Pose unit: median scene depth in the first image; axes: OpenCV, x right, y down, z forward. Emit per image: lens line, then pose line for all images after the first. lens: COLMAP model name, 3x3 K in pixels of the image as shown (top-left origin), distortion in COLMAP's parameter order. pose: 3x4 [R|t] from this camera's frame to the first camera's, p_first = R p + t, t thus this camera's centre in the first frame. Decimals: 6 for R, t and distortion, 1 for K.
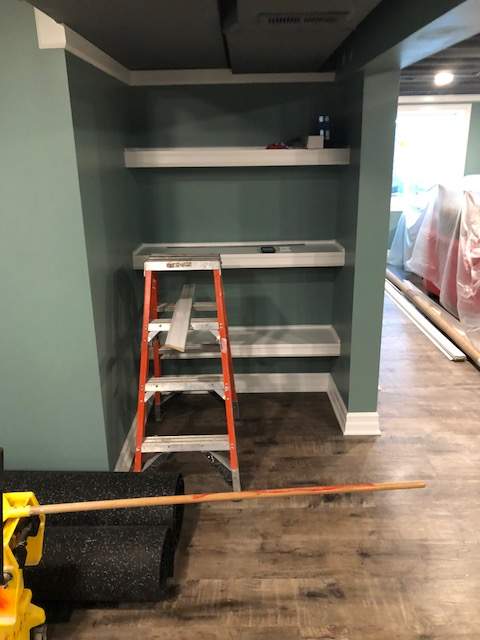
lens RADIAL K [[529.4, 0, 242.6], [0, 529.4, 315.4], [0, 0, 1]] dist [0.048063, -0.049950]
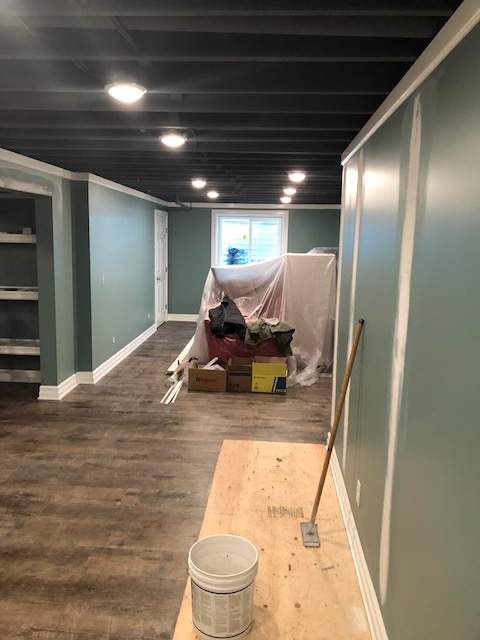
lens RADIAL K [[529.4, 0, 242.6], [0, 529.4, 315.4], [0, 0, 1]] dist [0.048063, -0.049950]
pose [[0.997356, 0.043774, -0.058004, 0.981547], [-0.052721, 0.985216, -0.163004, 0.218157], [0.050011, 0.165631, 0.984919, -0.715418]]
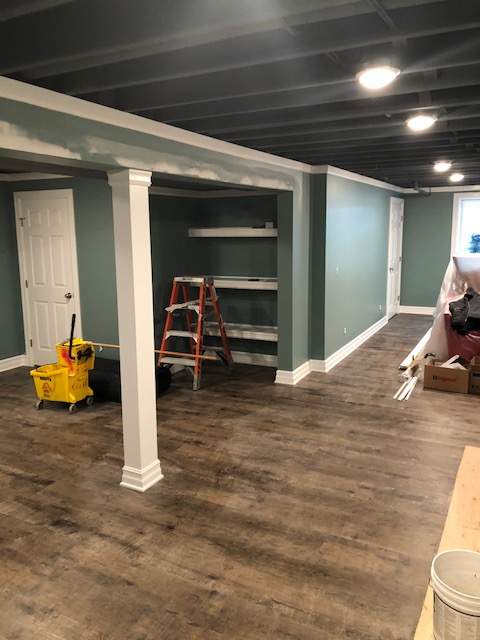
lens RADIAL K [[529.4, 0, 242.6], [0, 529.4, 315.4], [0, 0, 1]] dist [0.048063, -0.049950]
pose [[0.886895, 0.077649, -0.455400, 0.948879], [-0.139597, 0.984736, -0.103962, 0.215265], [0.440376, 0.155776, 0.884196, -0.708467]]
